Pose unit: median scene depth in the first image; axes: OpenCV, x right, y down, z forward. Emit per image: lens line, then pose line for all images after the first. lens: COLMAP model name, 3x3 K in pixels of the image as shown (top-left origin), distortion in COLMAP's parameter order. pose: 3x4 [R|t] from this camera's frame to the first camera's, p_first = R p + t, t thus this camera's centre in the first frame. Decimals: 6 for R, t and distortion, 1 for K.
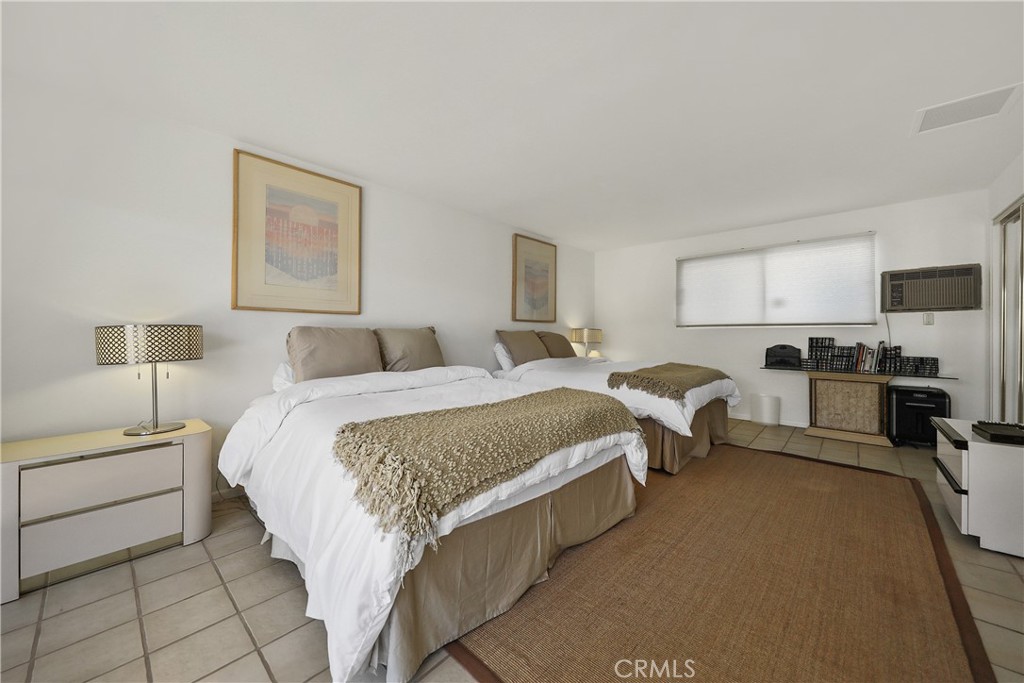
lens RADIAL K [[371.6, 0, 512.6], [0, 371.6, 333.4], [0, 0, 1]] dist [0.000363, -0.000016]
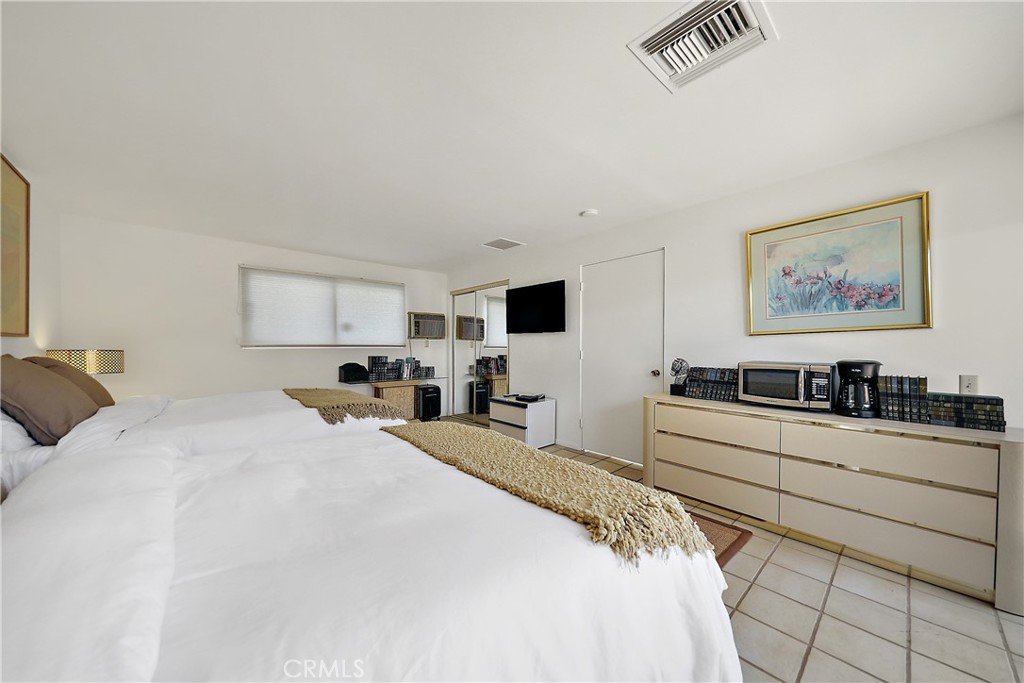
lens RADIAL K [[351.0, 0, 512.8], [0, 351.0, 346.9], [0, 0, 1]] dist [0.001110, 0.000018]
pose [[0.087854, 0.003721, 0.996126, -0.393295], [0.005489, 0.999976, -0.004219, -0.014065], [-0.996118, 0.005838, 0.087831, 0.443866]]
